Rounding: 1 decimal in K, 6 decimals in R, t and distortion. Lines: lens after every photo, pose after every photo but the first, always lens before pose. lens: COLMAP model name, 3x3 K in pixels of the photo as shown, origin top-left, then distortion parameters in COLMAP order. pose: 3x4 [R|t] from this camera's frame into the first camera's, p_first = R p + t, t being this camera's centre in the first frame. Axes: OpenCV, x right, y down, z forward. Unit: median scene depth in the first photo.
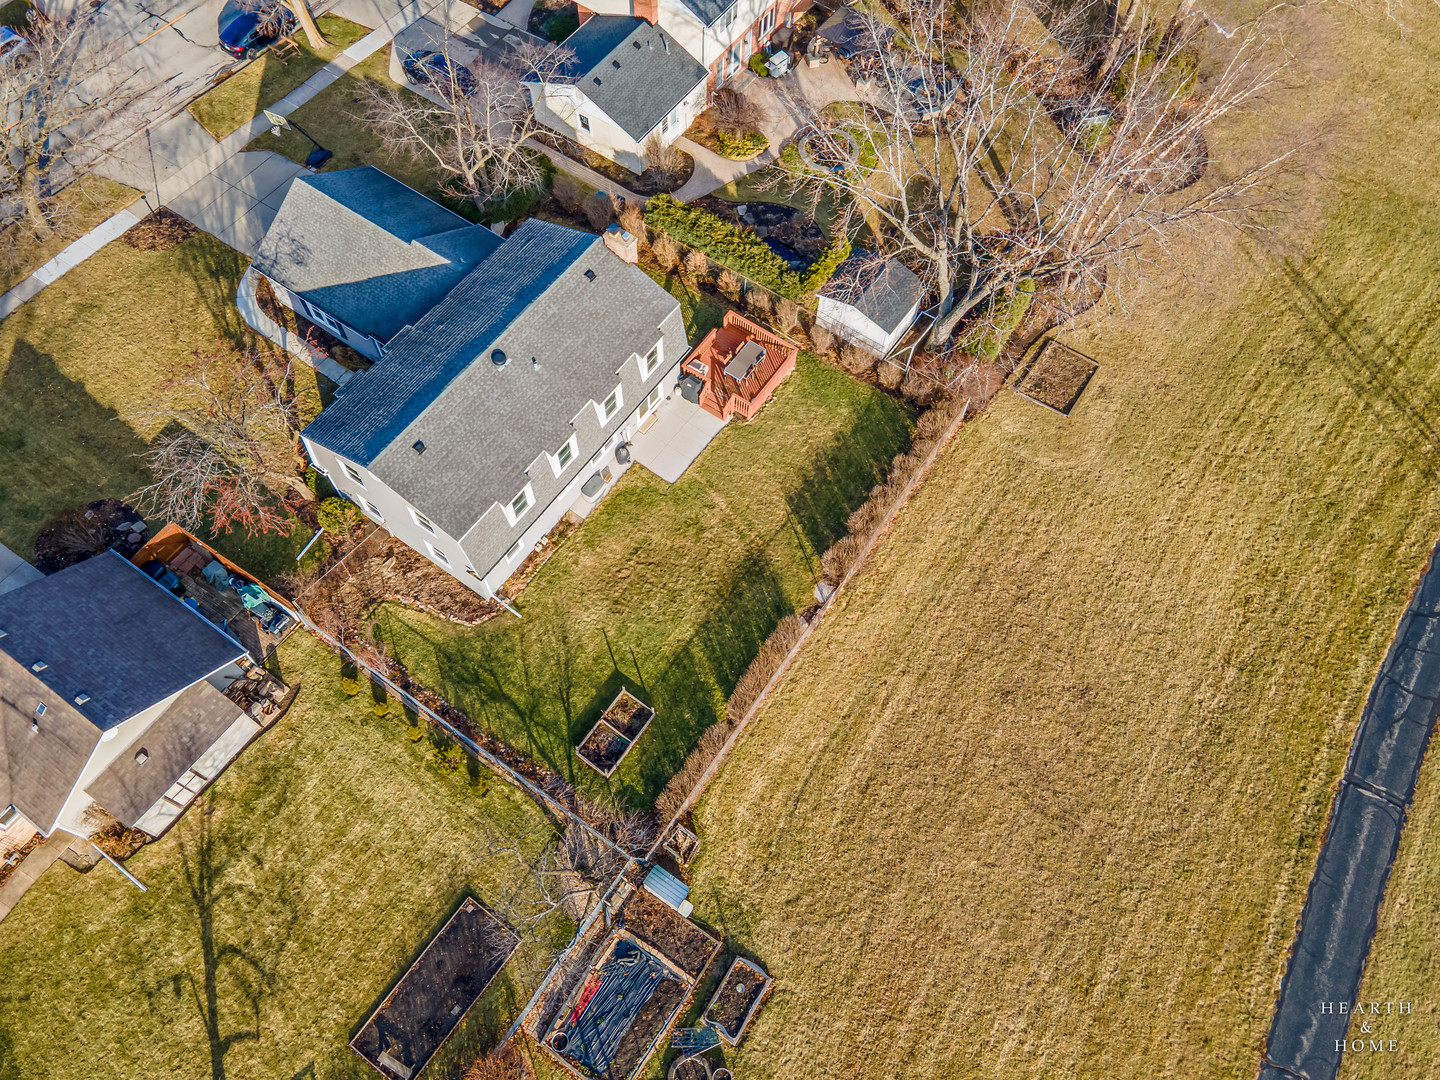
lens RADIAL K [[1063.3, 0, 708.8], [0, 1063.3, 508.7], [0, 0, 1]] dist [0.020905, 0.002046]
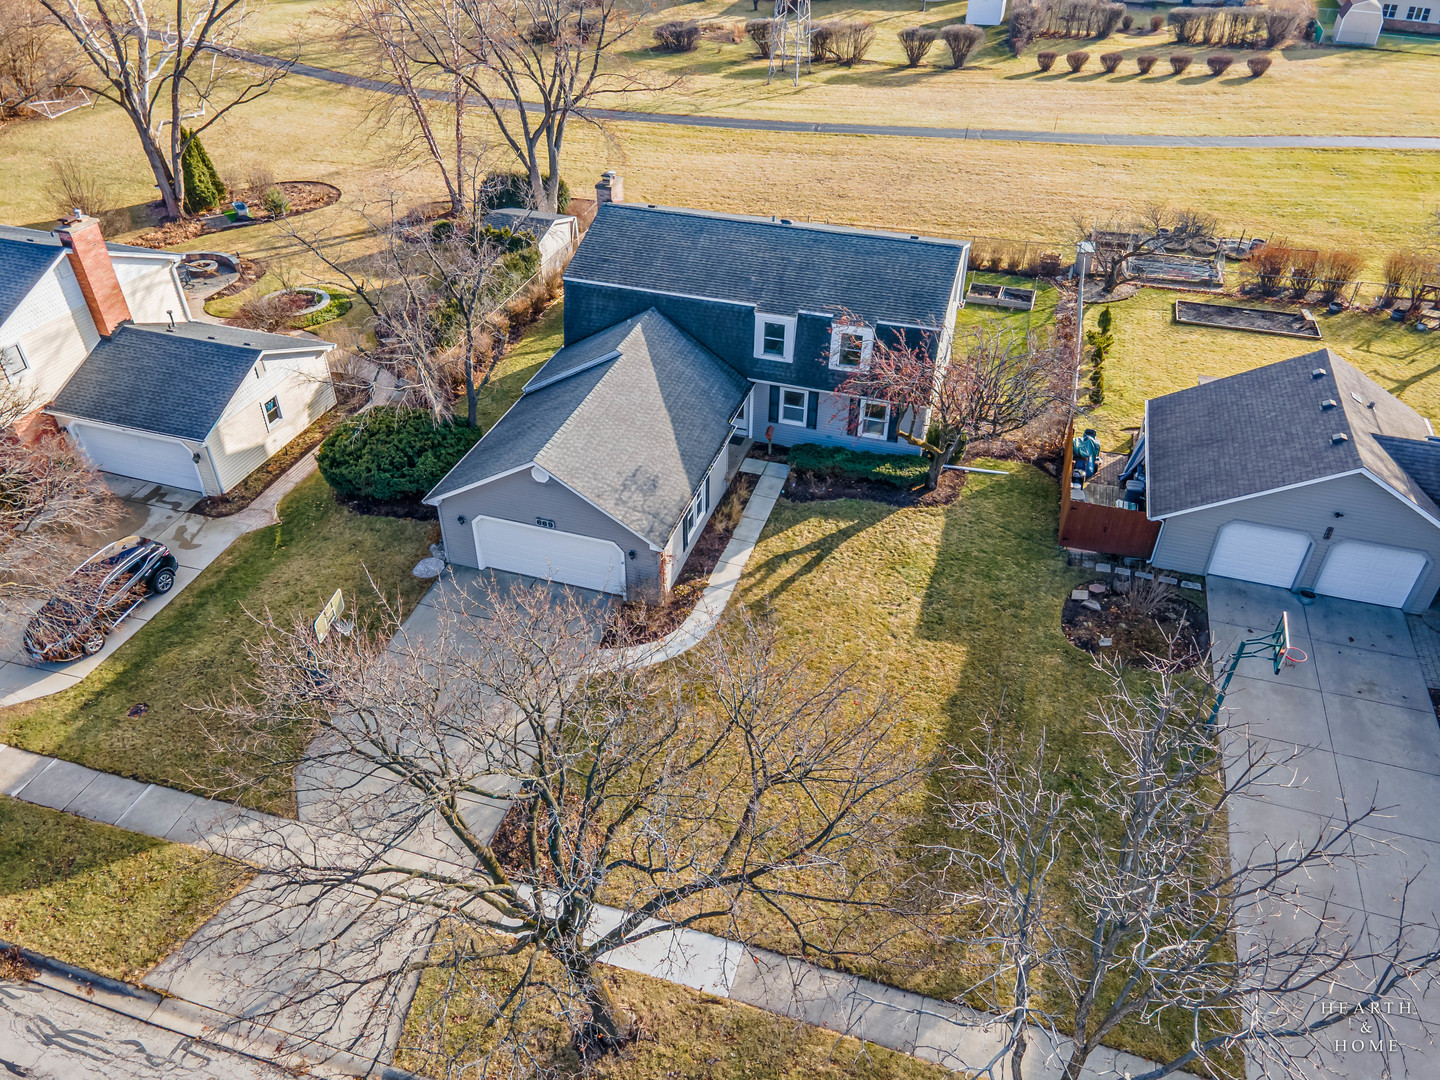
lens RADIAL K [[1063.3, 0, 708.8], [0, 1063.3, 508.7], [0, 0, 1]] dist [0.020905, 0.002046]
pose [[-0.283632, -0.578826, 0.764535, -0.999719], [0.837564, 0.238694, 0.491439, -0.575510], [-0.466947, 0.779734, 0.417103, 0.781928]]
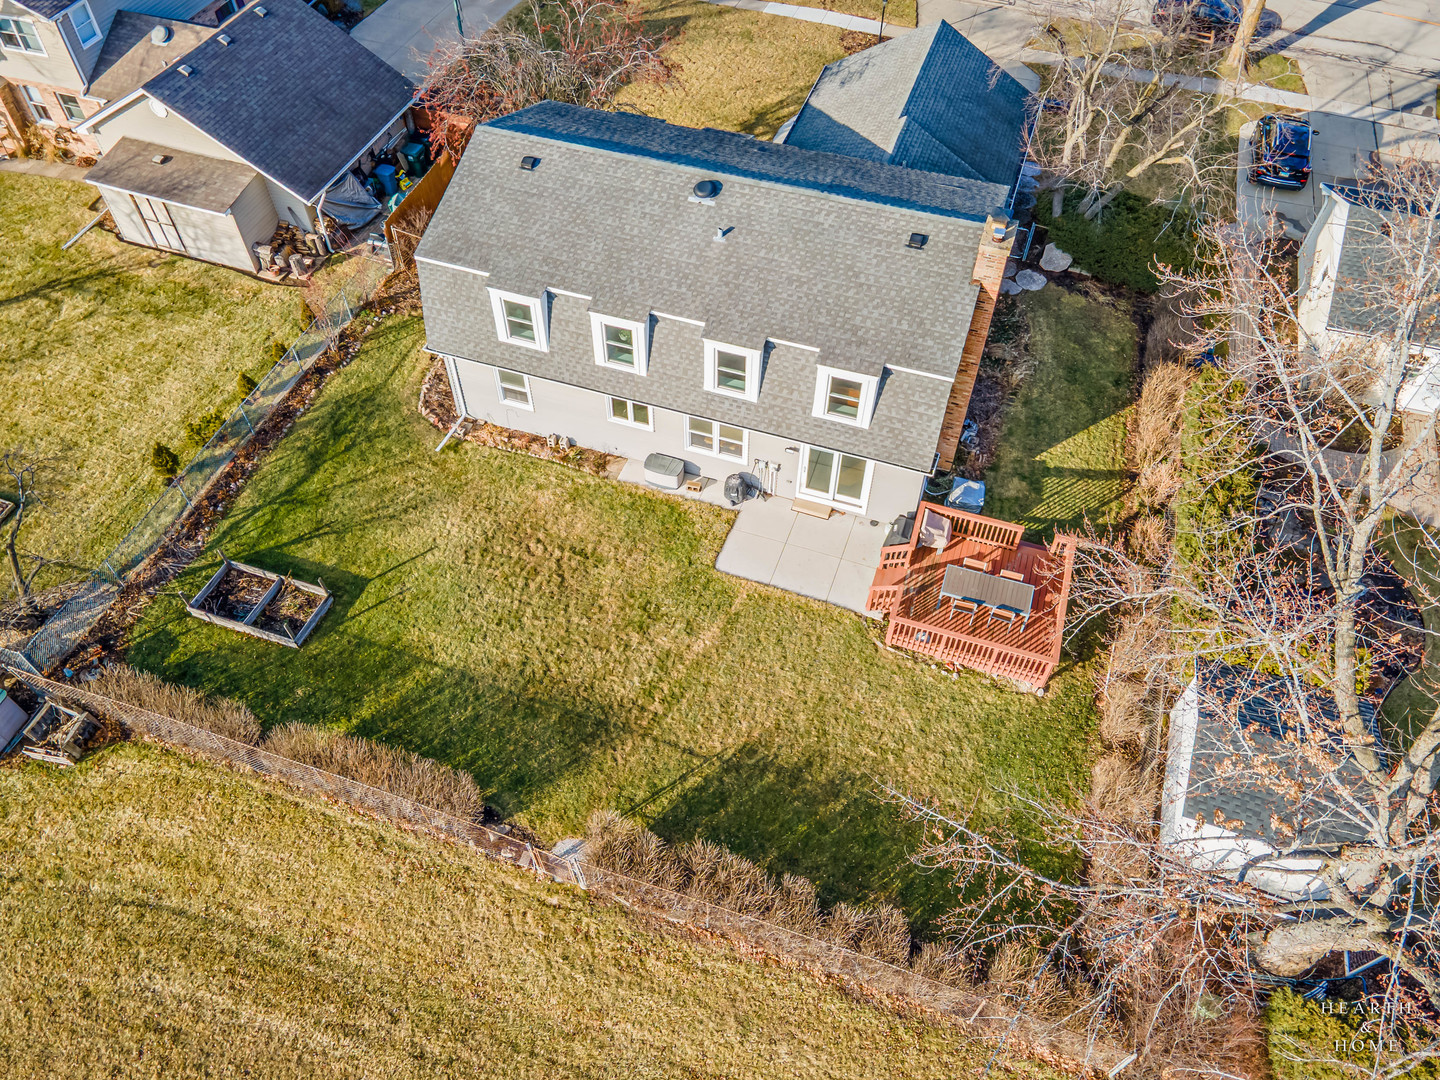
lens RADIAL K [[1063.3, 0, 708.8], [0, 1063.3, 508.7], [0, 0, 1]] dist [0.020905, 0.002046]
pose [[0.276261, 0.720962, -0.635526, 0.335087], [-0.839976, 0.502461, 0.204874, -0.167488], [0.467033, 0.477228, 0.744402, 0.575445]]
